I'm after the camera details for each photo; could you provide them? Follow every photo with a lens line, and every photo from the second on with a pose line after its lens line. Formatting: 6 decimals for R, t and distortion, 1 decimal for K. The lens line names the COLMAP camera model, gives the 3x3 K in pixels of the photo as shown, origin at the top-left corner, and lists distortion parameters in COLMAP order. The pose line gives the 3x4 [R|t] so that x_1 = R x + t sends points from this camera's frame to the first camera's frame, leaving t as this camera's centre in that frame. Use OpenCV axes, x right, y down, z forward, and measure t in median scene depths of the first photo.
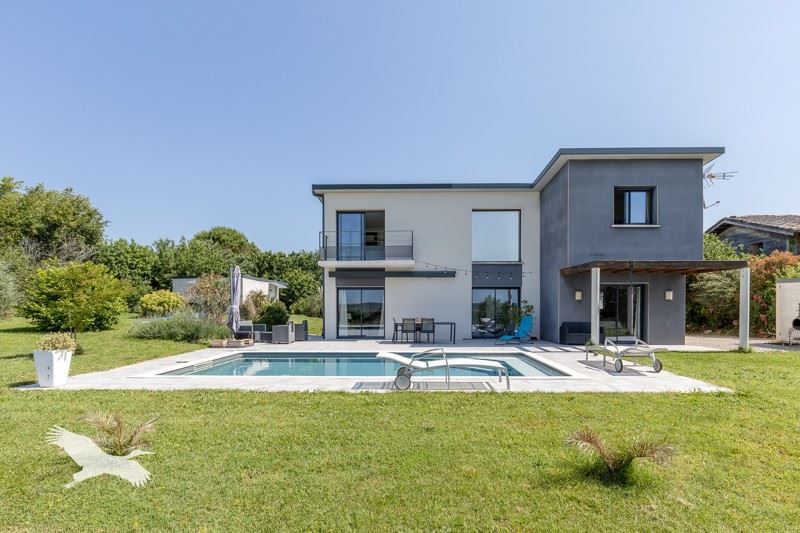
lens RADIAL K [[430.0, 0, 401.2], [0, 430.0, 301.3], [0, 0, 1]] dist [-0.000151, -0.000152]
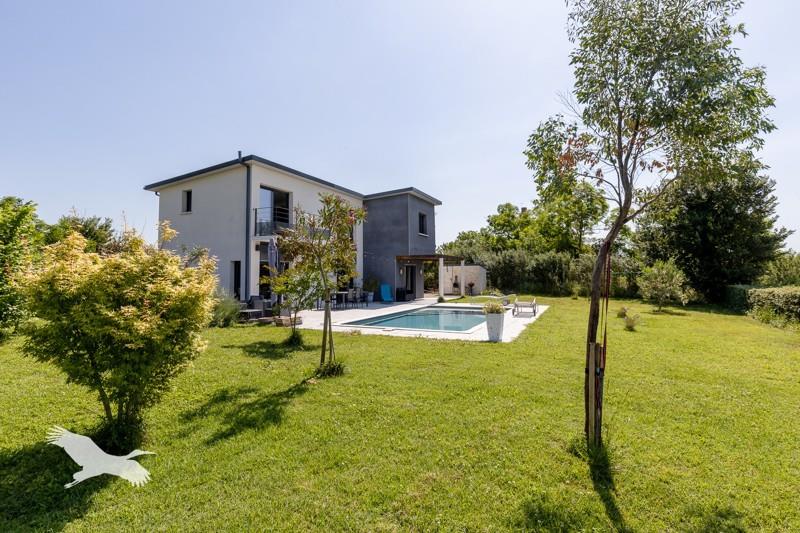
lens RADIAL K [[410.4, 0, 400.0], [0, 410.4, 266.5], [0, 0, 1]] dist [-0.000065, -0.000033]
pose [[0.372123, 0.019745, 0.927973, -0.980854], [0.002326, 0.999751, -0.022205, 0.002394], [-0.928181, 0.010422, 0.371984, 0.363487]]
